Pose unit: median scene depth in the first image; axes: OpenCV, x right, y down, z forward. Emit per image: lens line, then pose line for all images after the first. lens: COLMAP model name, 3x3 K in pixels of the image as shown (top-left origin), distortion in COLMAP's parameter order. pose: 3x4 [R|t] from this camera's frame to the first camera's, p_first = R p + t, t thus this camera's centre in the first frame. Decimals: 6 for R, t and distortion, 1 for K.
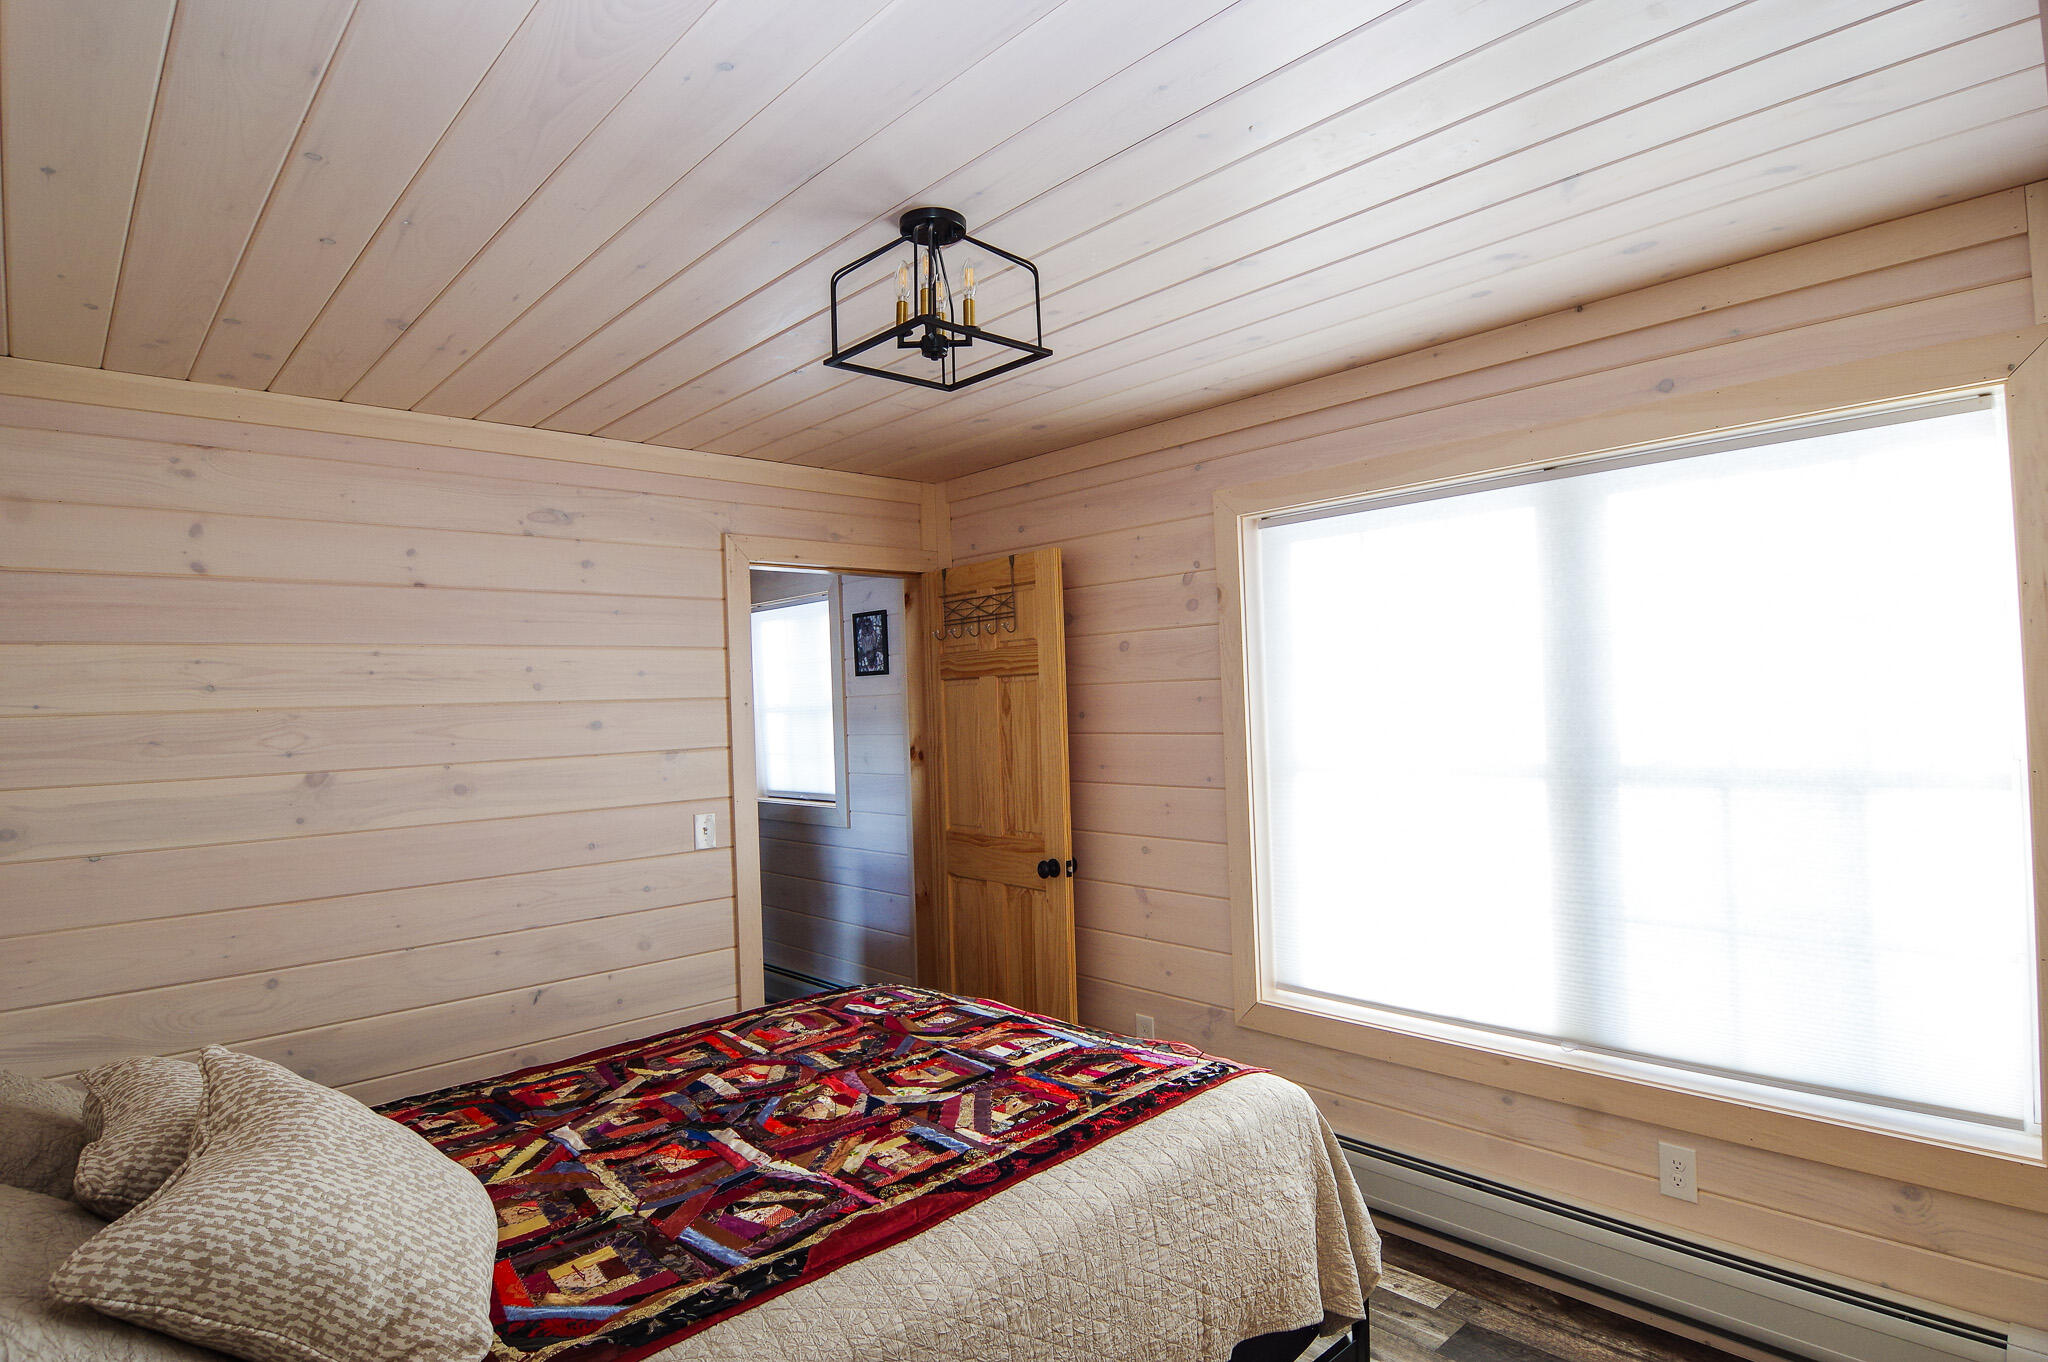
lens RADIAL K [[1086.2, 0, 1025.4], [0, 1086.2, 667.8], [0, 0, 1]] dist [-0.012221, -0.006234]
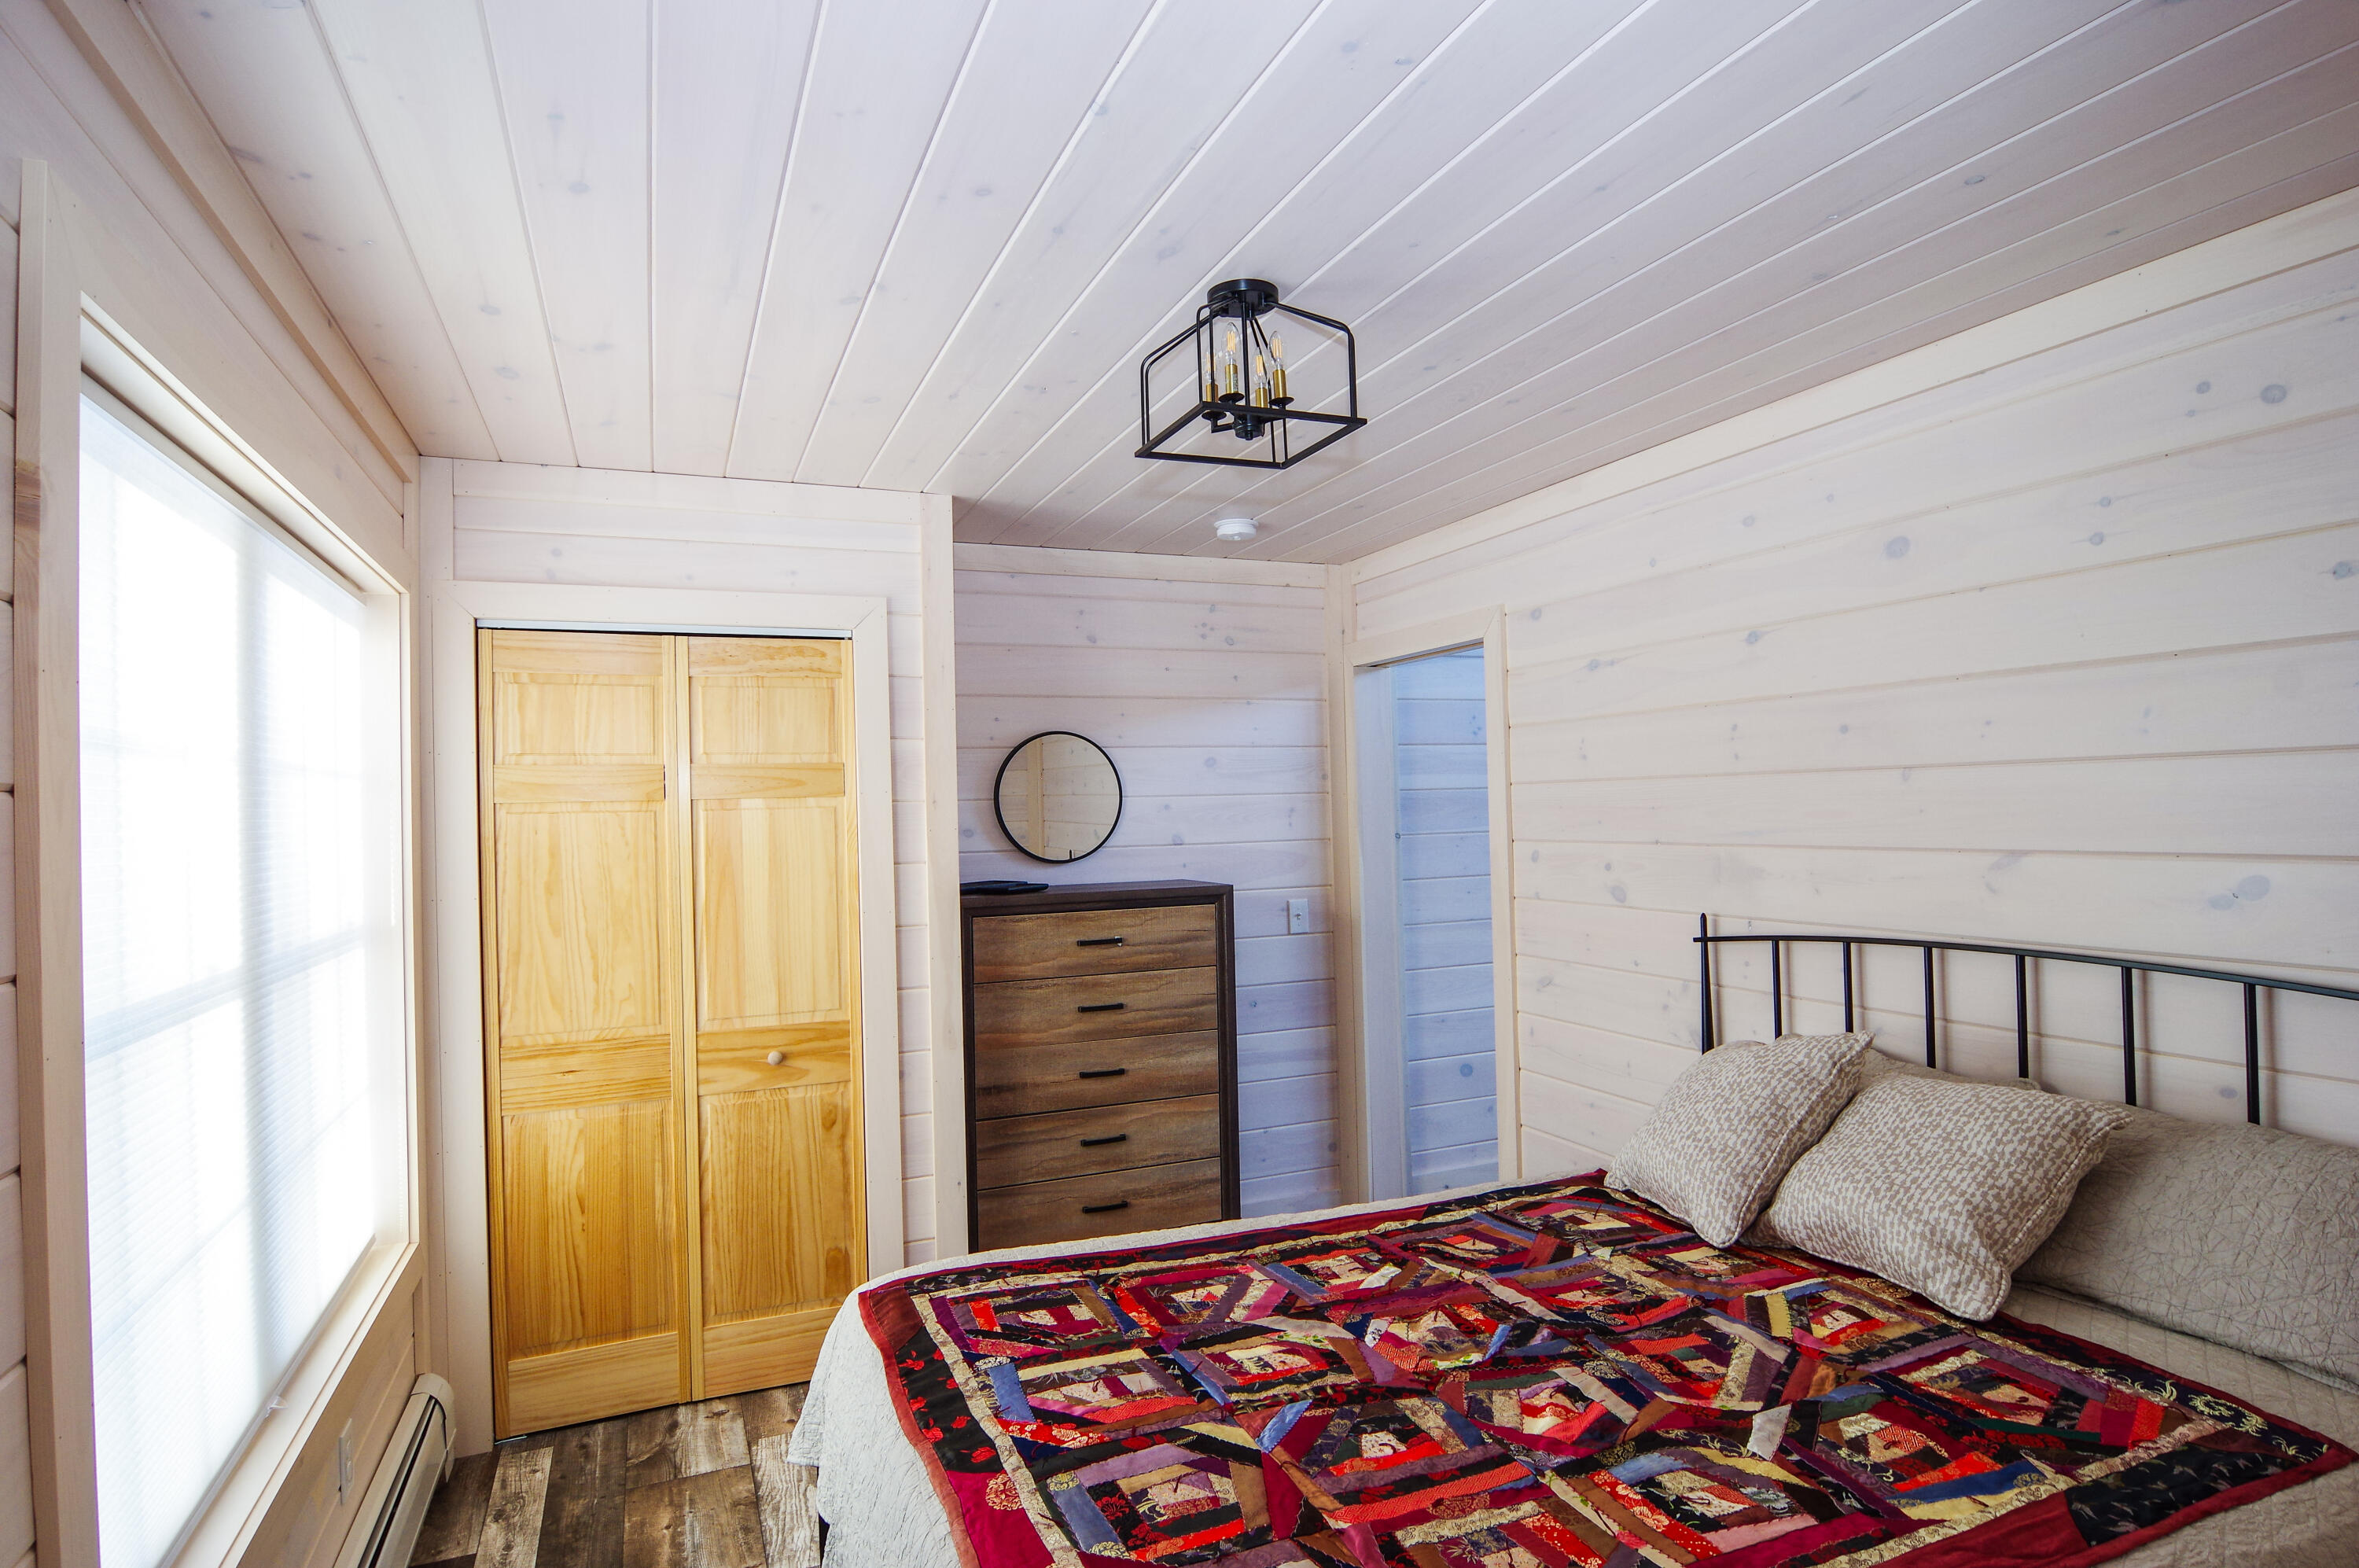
lens RADIAL K [[1251.1, 0, 1178.4], [0, 1251.1, 780.0], [0, 0, 1]] dist [-0.012221, -0.006234]
pose [[-0.937700, 0.067674, 0.340793, -0.339719], [0.048035, 0.996679, -0.065748, 0.068686], [-0.344111, -0.045282, -0.937837, 1.845106]]
